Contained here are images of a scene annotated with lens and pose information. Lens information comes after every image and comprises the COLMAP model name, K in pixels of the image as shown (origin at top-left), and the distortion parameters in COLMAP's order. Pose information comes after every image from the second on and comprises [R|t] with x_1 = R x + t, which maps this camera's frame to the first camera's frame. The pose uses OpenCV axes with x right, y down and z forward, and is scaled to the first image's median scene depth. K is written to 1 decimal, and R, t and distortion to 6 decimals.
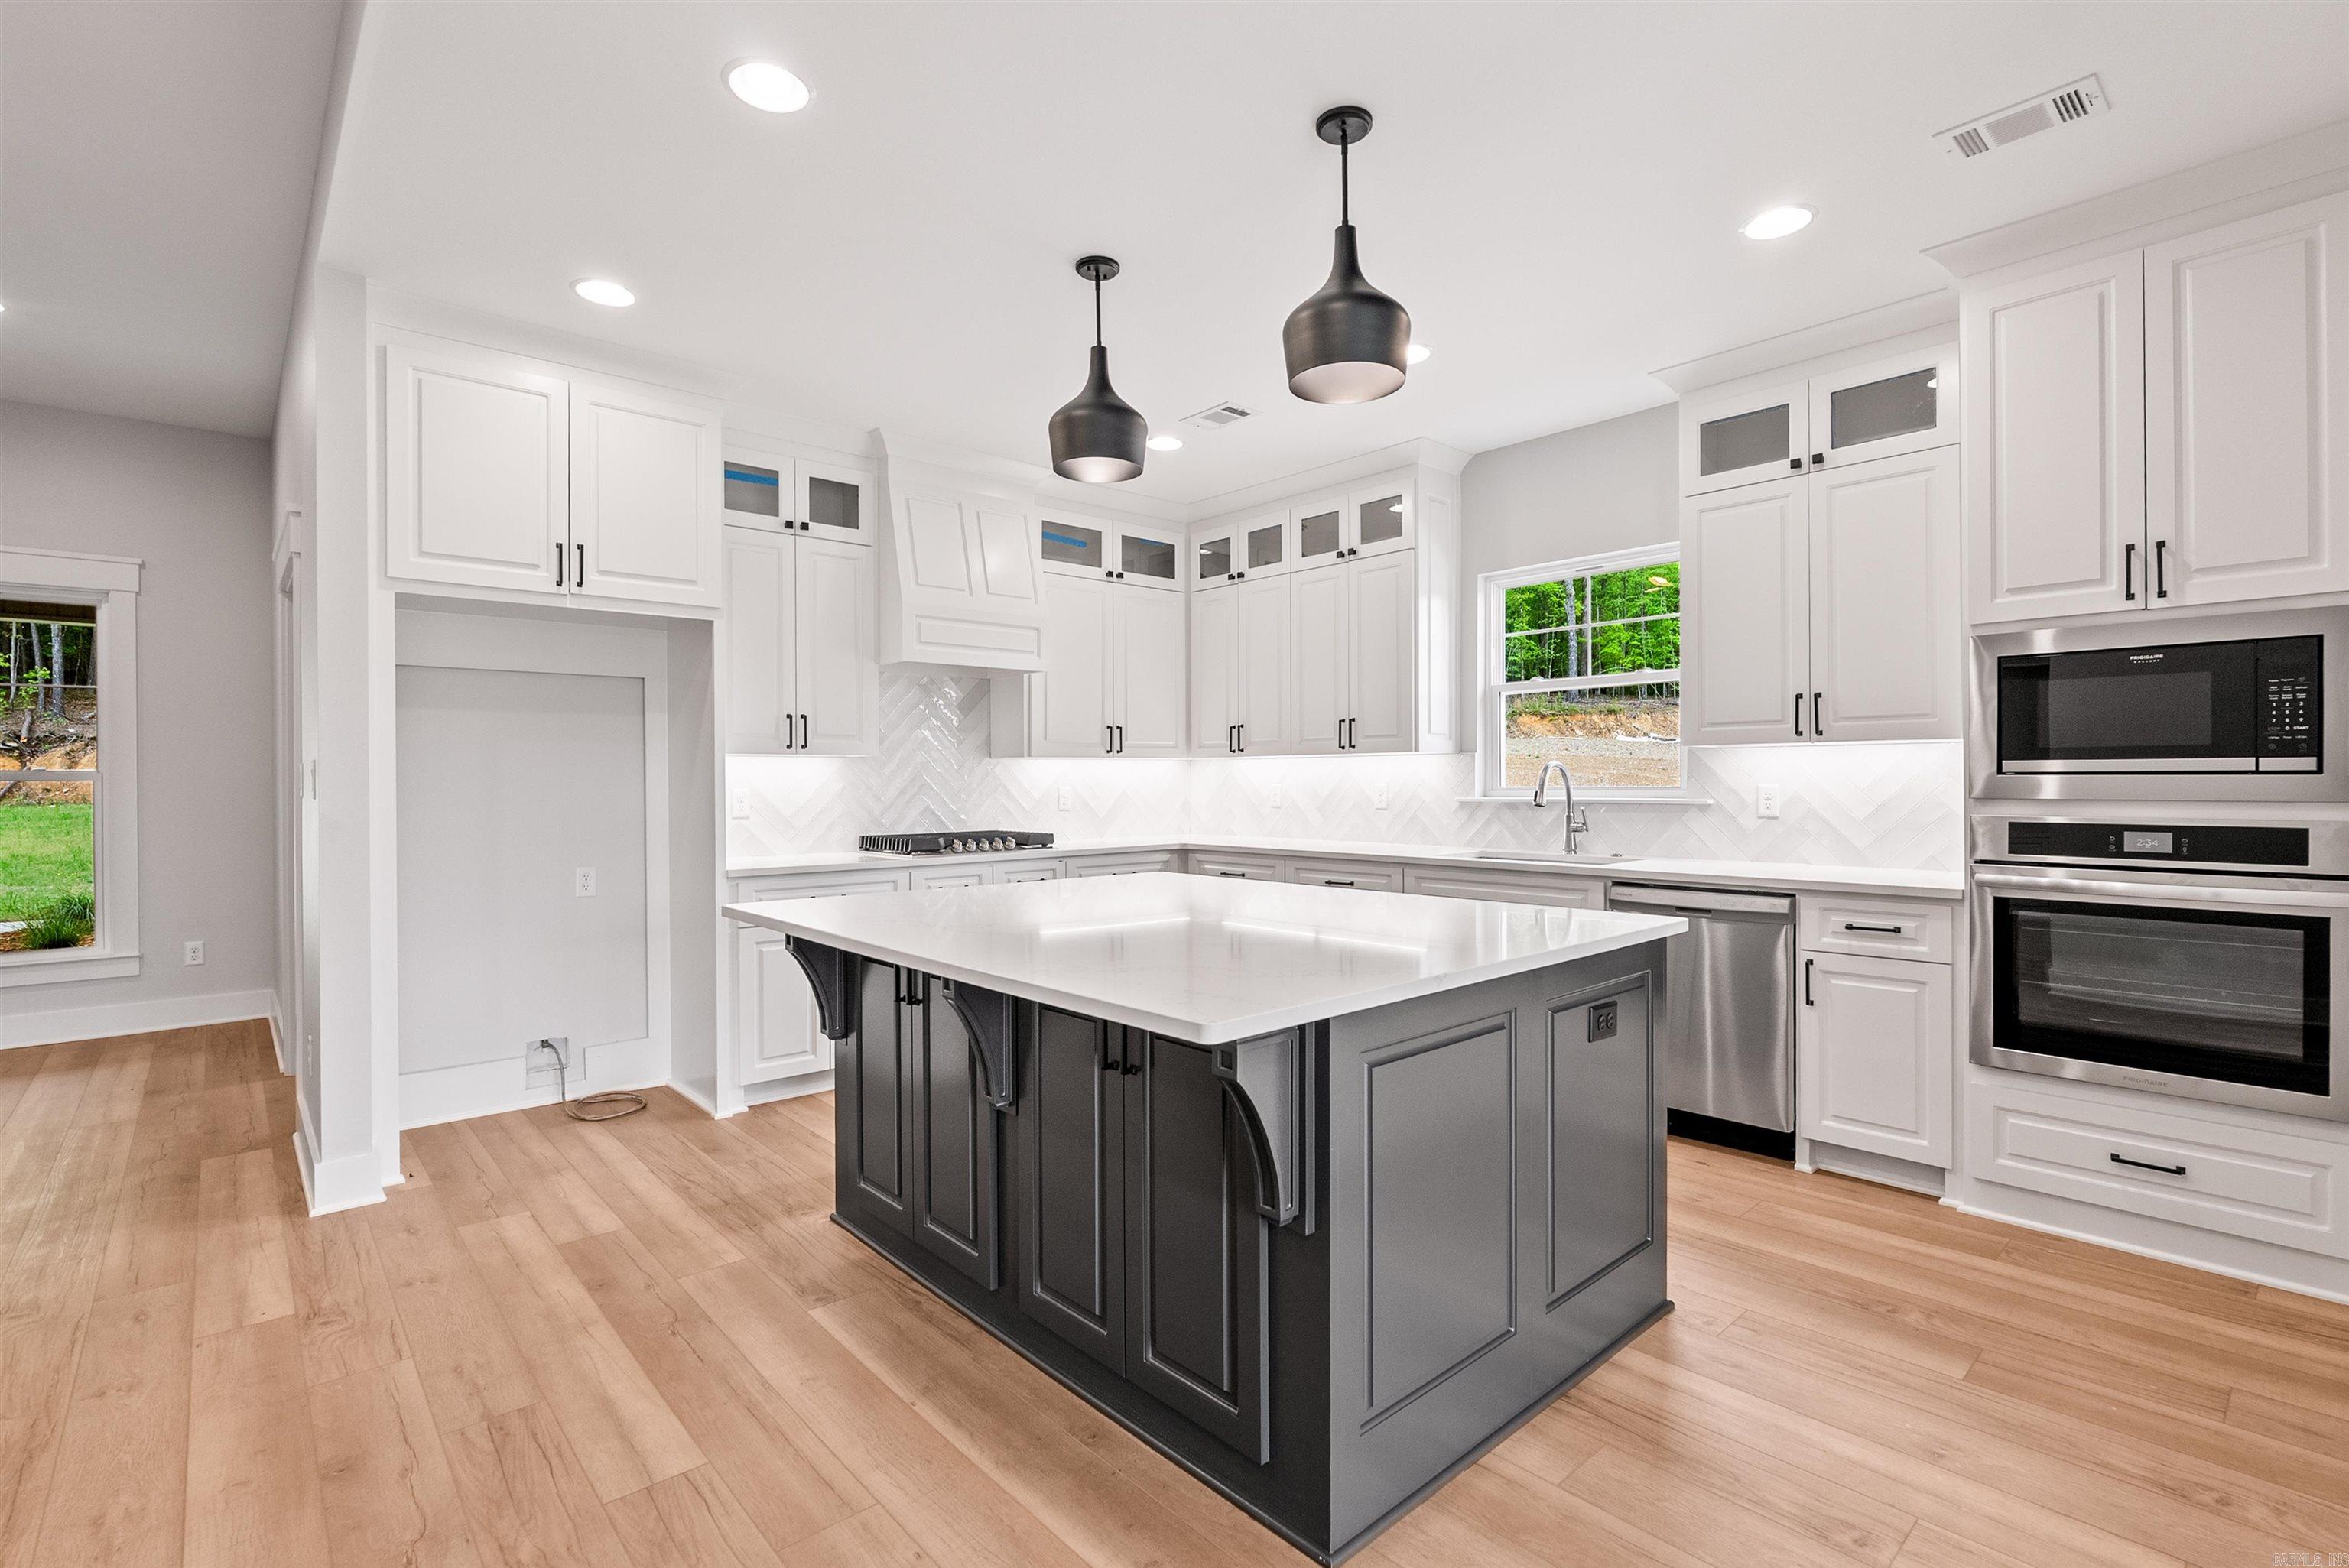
lens RADIAL K [[1083.3, 0, 1182.9], [0, 1083.3, 781.8], [0, 0, 1]] dist [-0.003793, -0.000249]
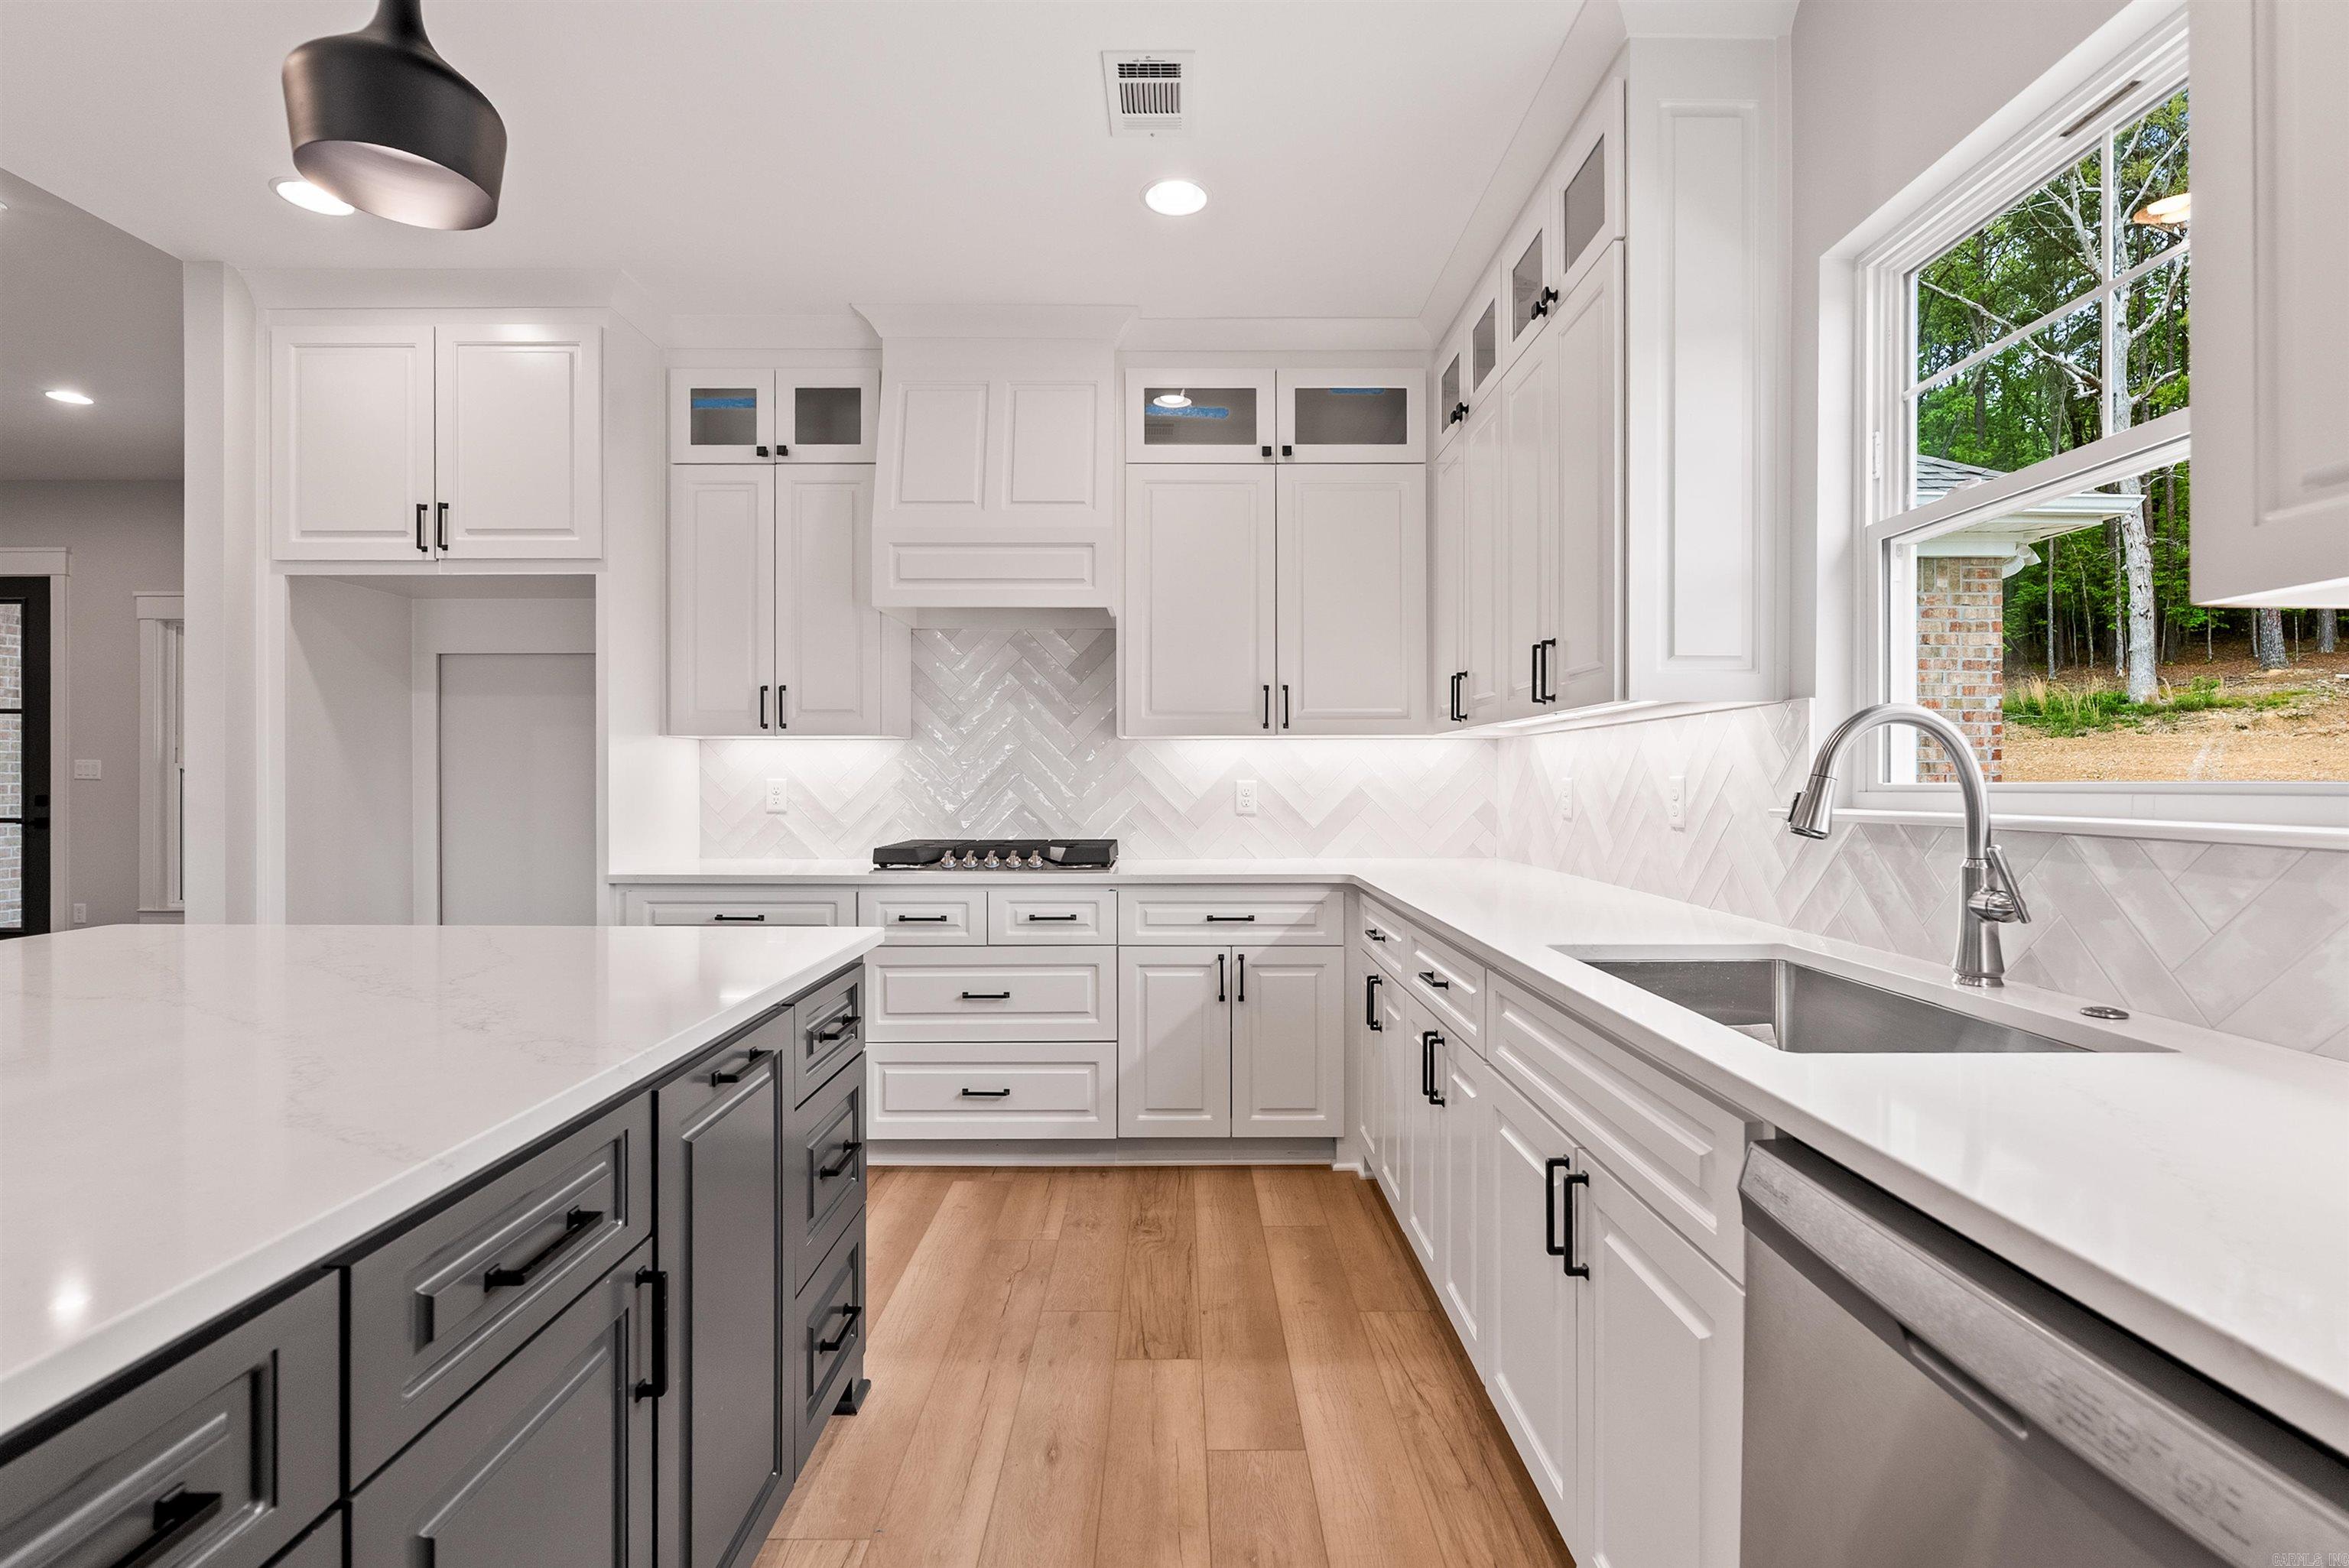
lens RADIAL K [[1089.6, 0, 1179.7], [0, 1089.6, 774.7], [0, 0, 1]] dist [-0.000704, -0.000579]
pose [[0.743400, 0.002909, -0.668841, 0.486574], [-0.005641, 0.999982, -0.001920, 0.004356], [0.668824, 0.005200, 0.743403, 0.713127]]
